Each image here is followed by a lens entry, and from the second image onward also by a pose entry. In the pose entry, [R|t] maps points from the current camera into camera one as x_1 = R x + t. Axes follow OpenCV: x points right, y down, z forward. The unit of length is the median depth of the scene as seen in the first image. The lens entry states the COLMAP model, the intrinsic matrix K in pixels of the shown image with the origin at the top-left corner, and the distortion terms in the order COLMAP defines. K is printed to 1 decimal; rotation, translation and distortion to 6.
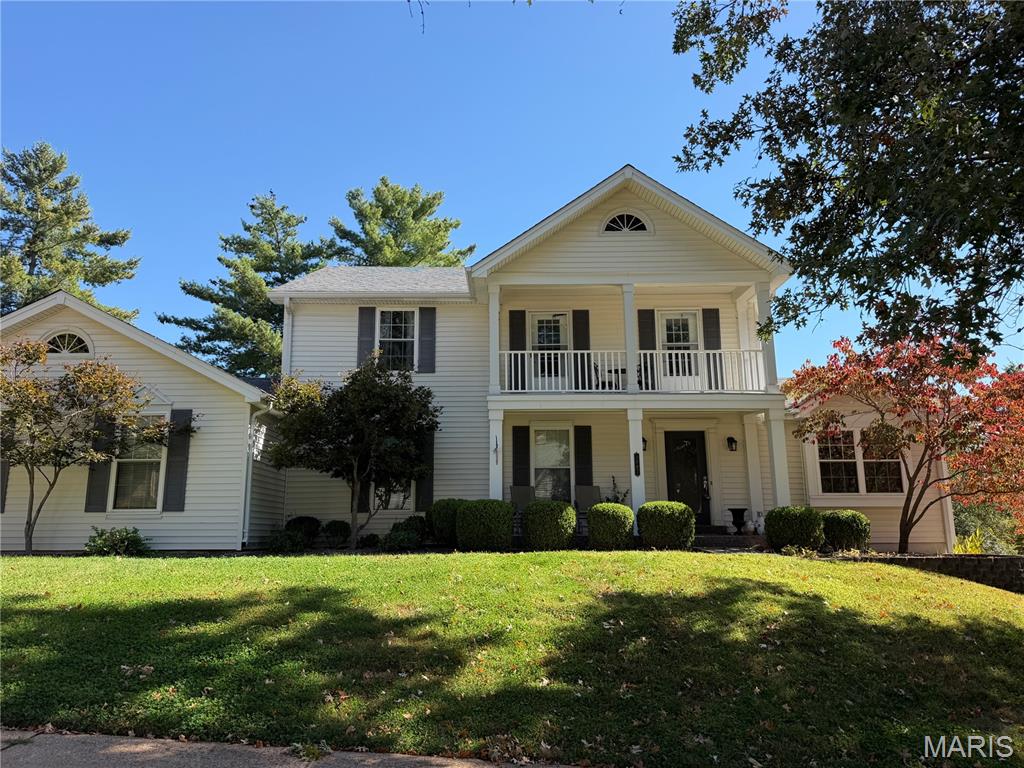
lens RADIAL K [[713.8, 0, 515.5], [0, 713.8, 384.1], [0, 0, 1]] dist [0.031220, -0.046644]
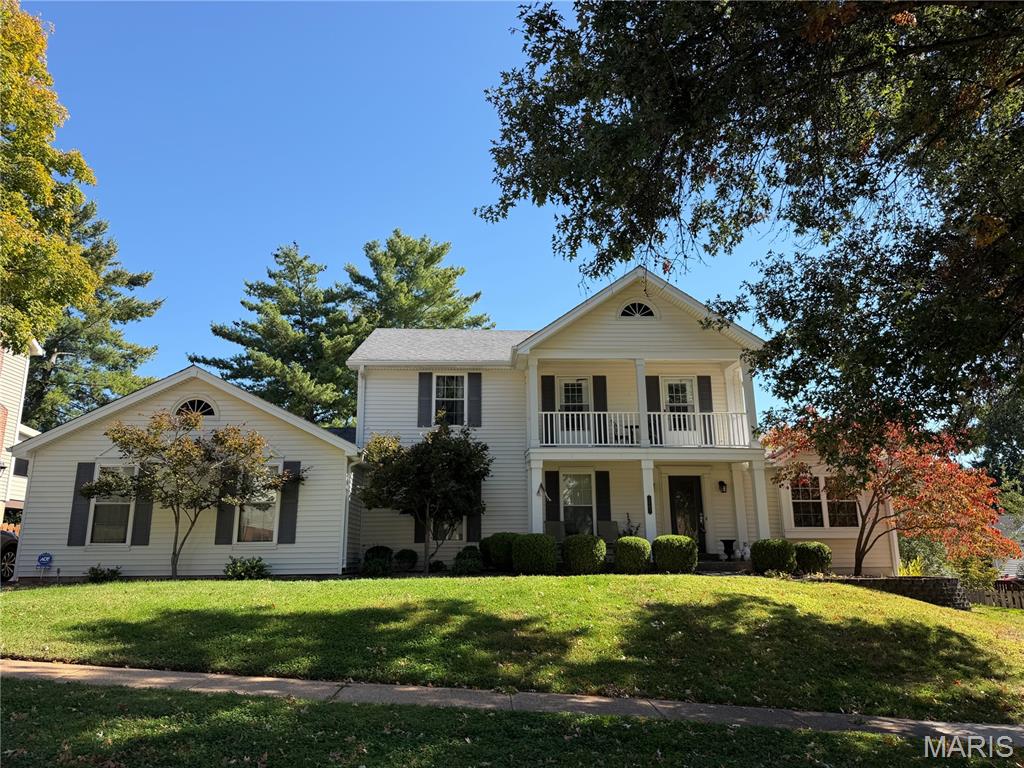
lens RADIAL K [[713.8, 0, 516.9], [0, 713.8, 377.2], [0, 0, 1]] dist [0.031220, -0.046644]
pose [[0.999367, 0.007048, 0.034861, -0.108084], [-0.005651, 0.999184, -0.039985, -0.059863], [-0.035114, 0.039763, 0.998592, -0.256152]]
